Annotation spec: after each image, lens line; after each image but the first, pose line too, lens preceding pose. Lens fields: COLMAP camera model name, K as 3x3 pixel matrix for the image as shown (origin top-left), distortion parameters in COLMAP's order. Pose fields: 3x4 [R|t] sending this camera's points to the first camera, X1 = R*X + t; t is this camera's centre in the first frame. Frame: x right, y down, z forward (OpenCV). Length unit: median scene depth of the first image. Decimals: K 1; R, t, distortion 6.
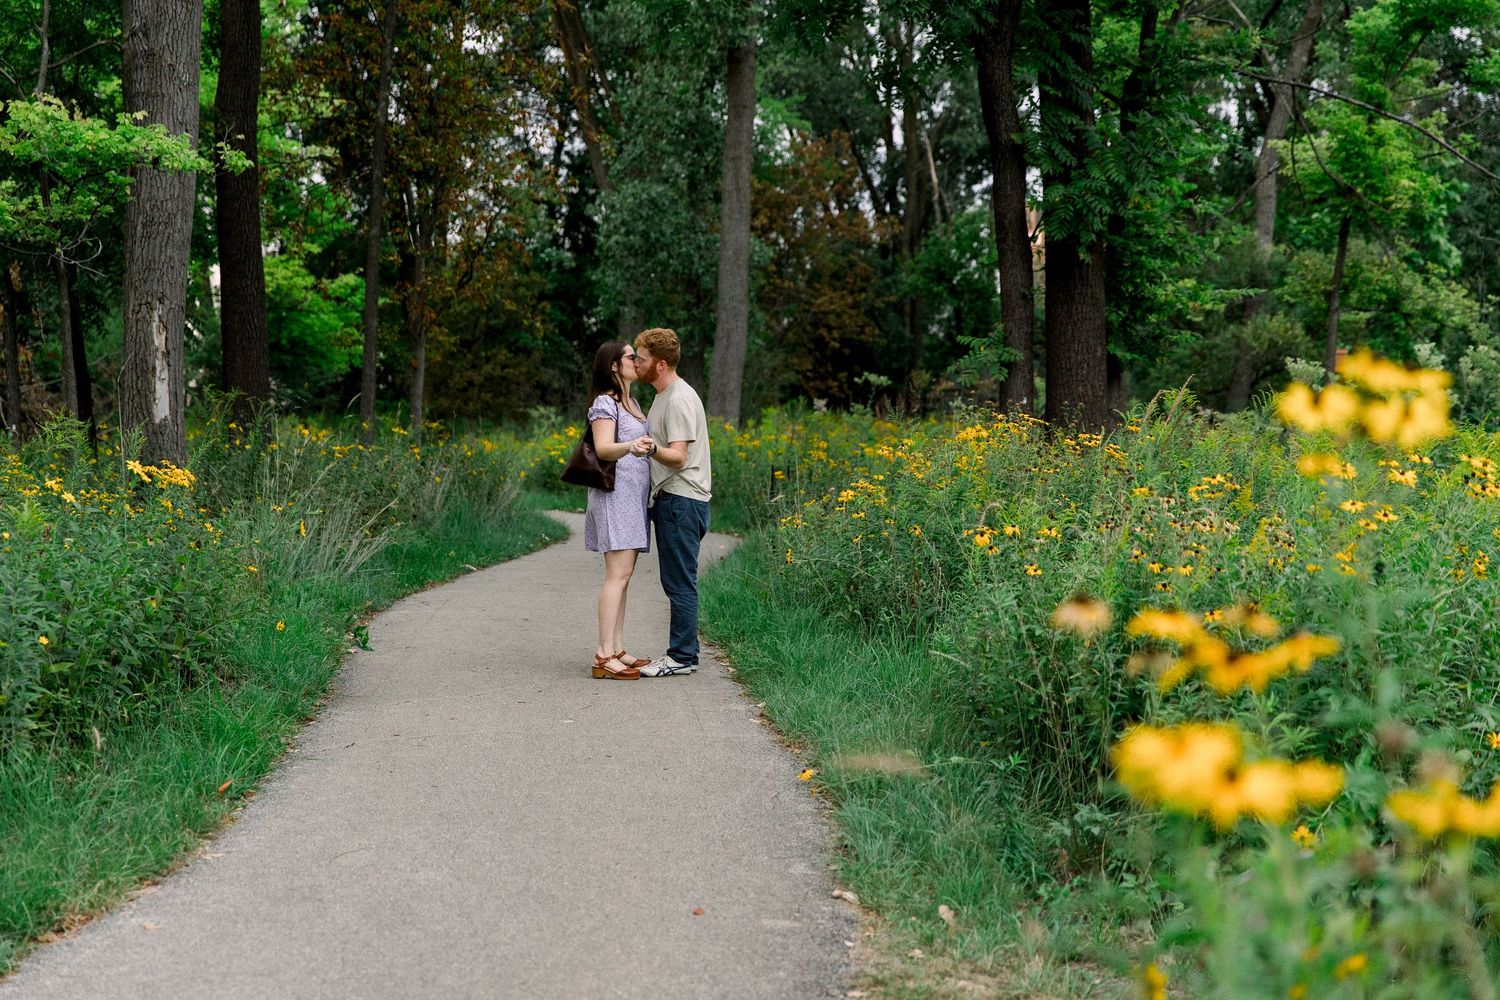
lens RADIAL K [[2279.3, 0, 874.3], [0, 2279.3, 500.3], [0, 0, 1]] dist [0.034102, -0.072752]
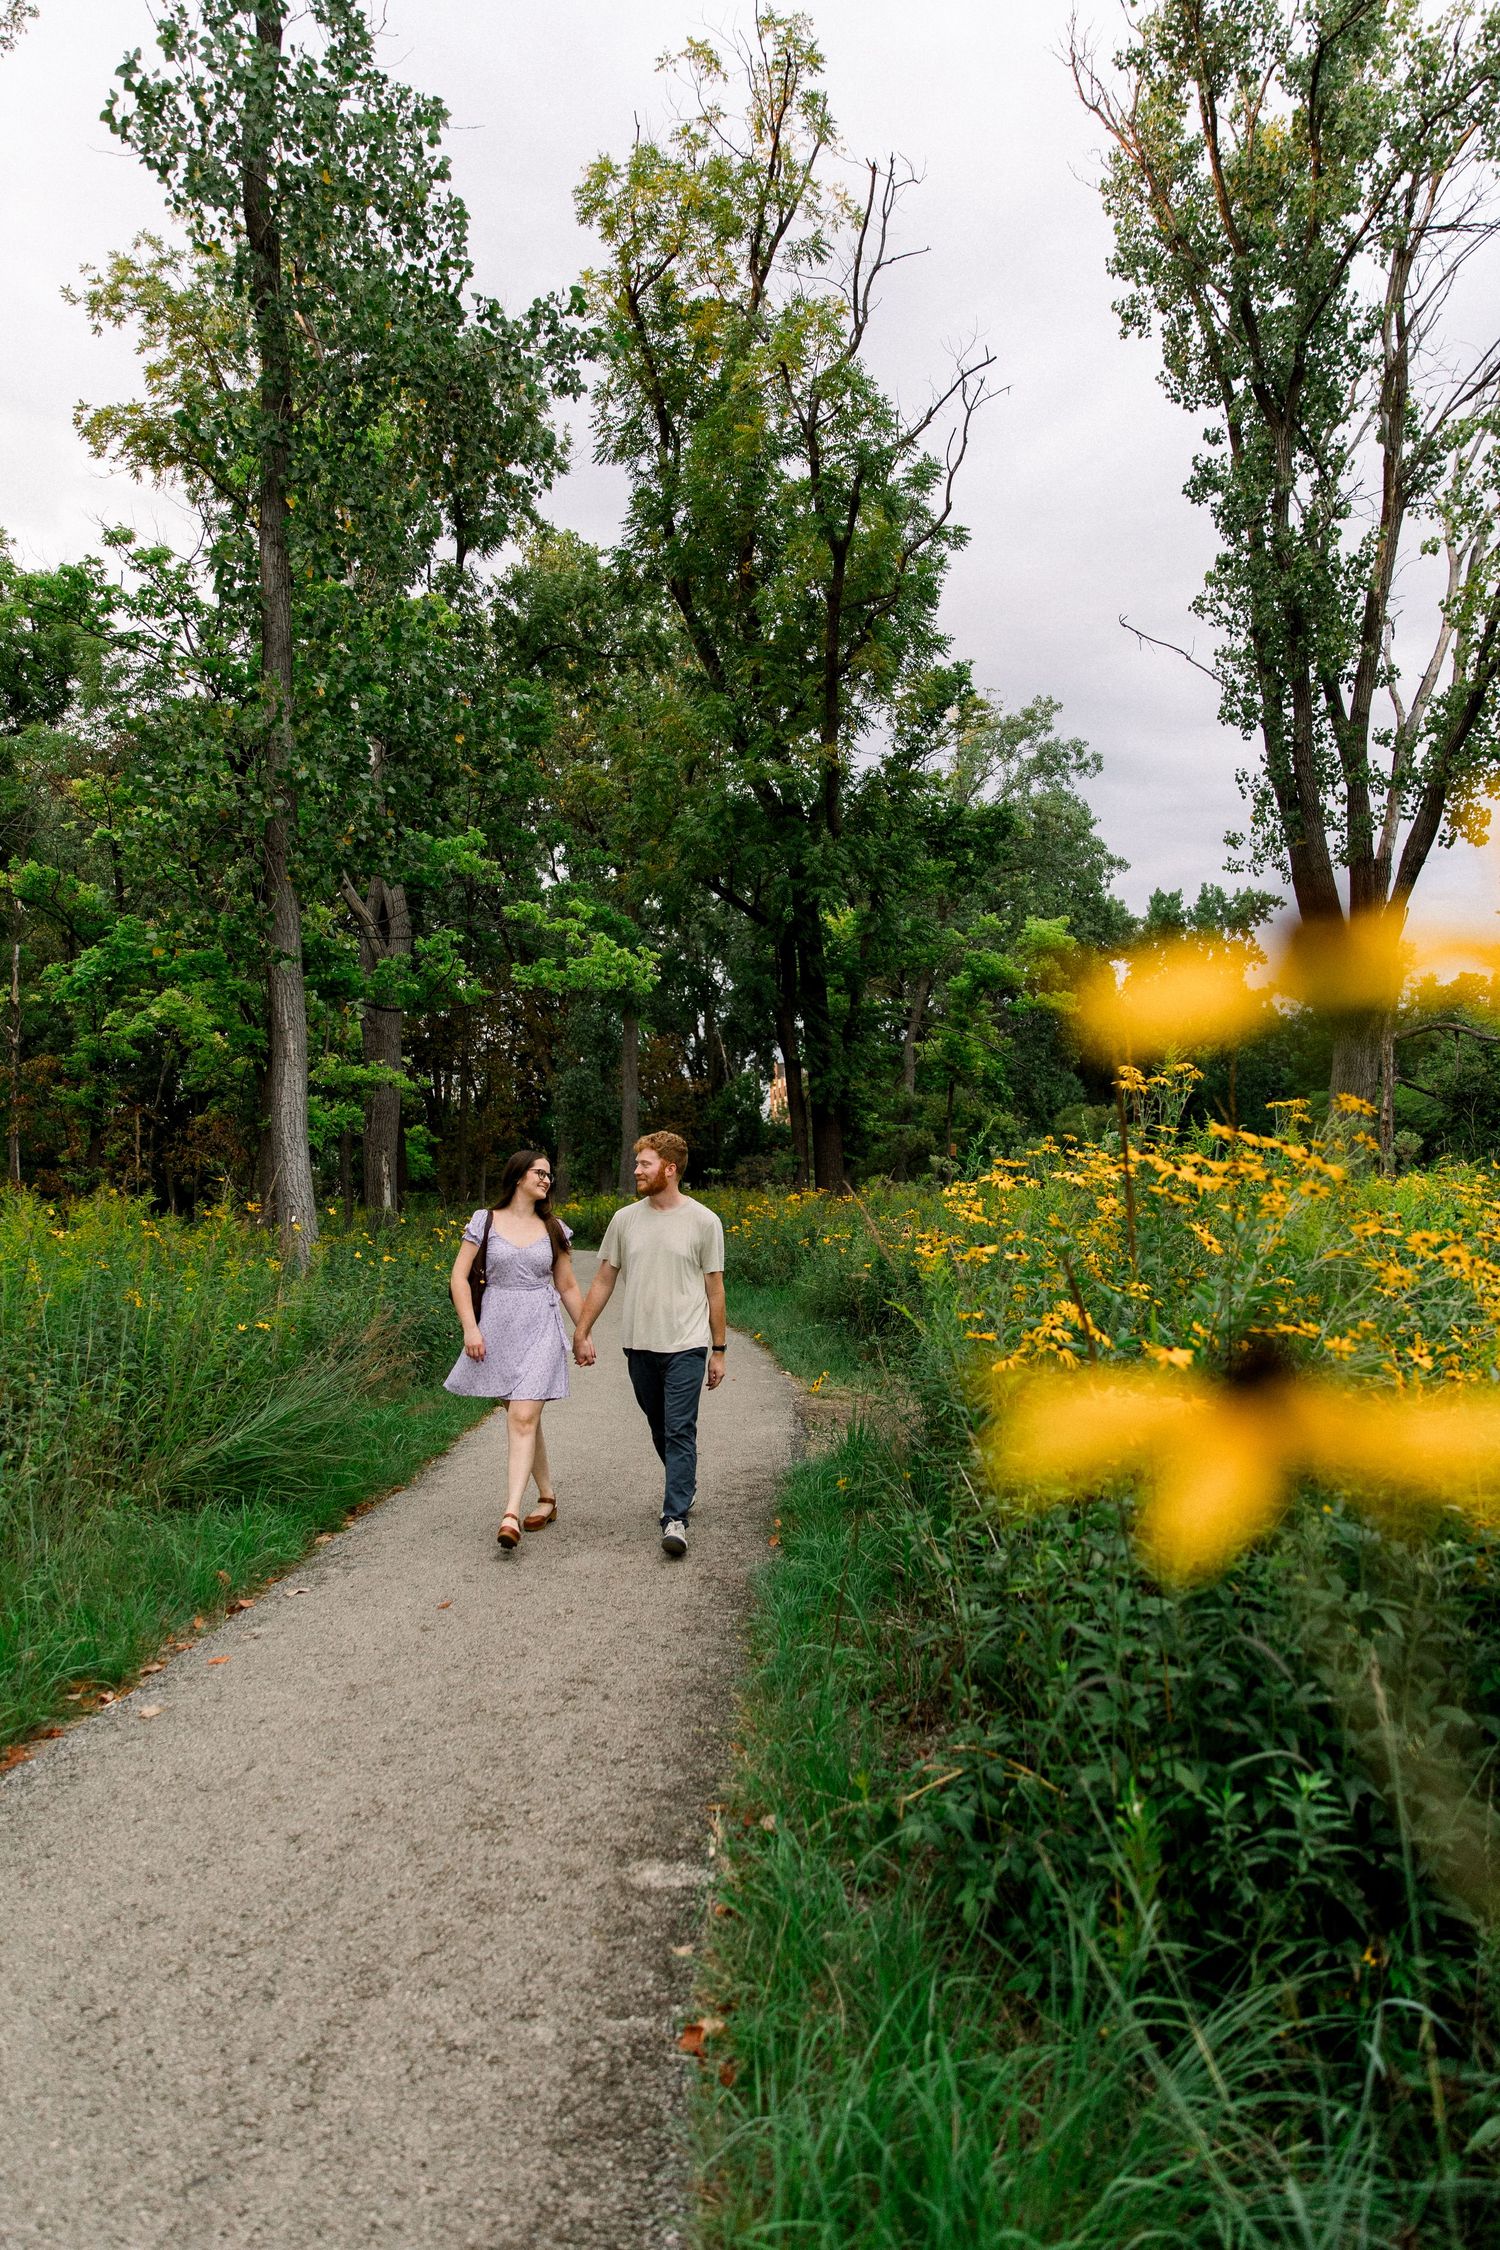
lens RADIAL K [[3103.5, 0, 750.0], [0, 3103.5, 1125.0], [0, 0, 1]] dist [-0.000123, -0.027560]
pose [[0.989834, -0.038964, 0.136788, -0.335720], [0.045672, 0.997885, -0.046250, 0.030949], [-0.134697, 0.052028, 0.989520, -1.636294]]
